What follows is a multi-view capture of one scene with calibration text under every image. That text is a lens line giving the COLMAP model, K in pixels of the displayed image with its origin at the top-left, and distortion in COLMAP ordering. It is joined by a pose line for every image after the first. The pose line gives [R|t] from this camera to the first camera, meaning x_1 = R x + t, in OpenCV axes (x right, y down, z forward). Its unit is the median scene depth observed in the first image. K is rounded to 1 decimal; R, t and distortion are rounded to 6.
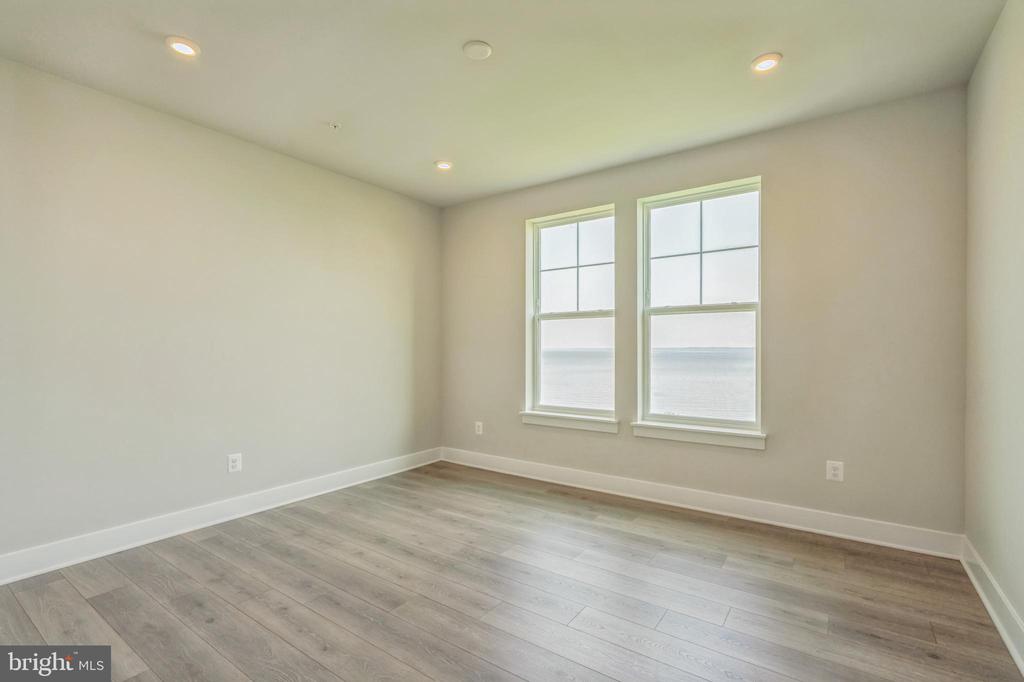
lens RADIAL K [[463.0, 0, 512.0], [0, 463.0, 341.0], [0, 0, 1]] dist [-0.000045, 0.000147]
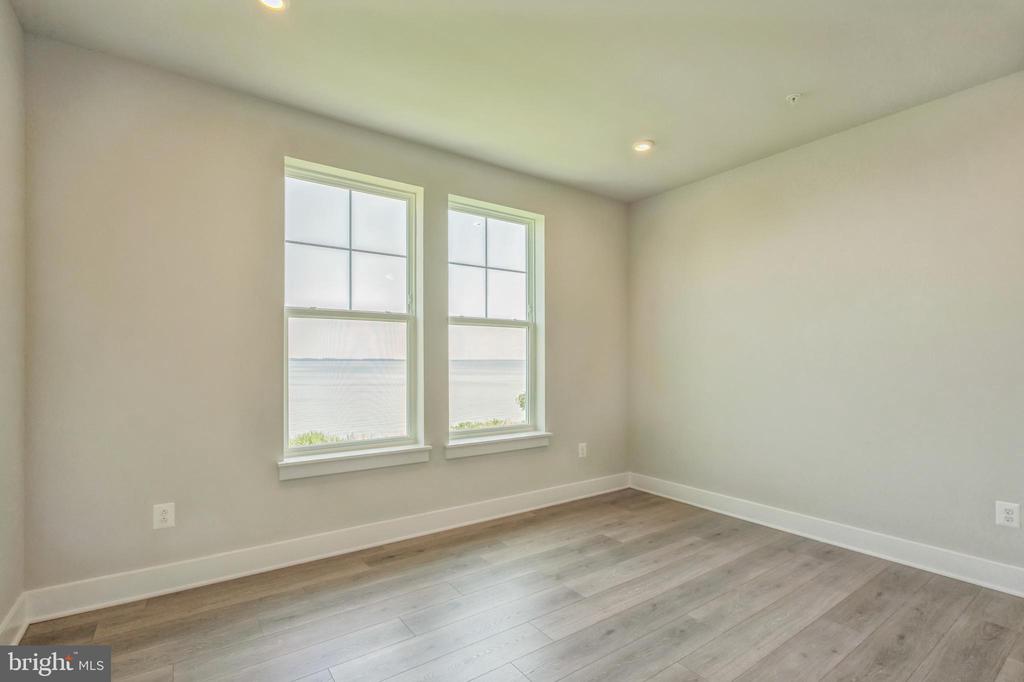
lens RADIAL K [[480.3, 0, 514.1], [0, 480.3, 346.7], [0, 0, 1]] dist [-0.000447, 0.000079]
pose [[0.325683, 0.019560, 0.945277, -0.567094], [-0.022243, 0.999668, -0.013021, -0.001732], [-0.945217, -0.016785, 0.326010, 0.579878]]
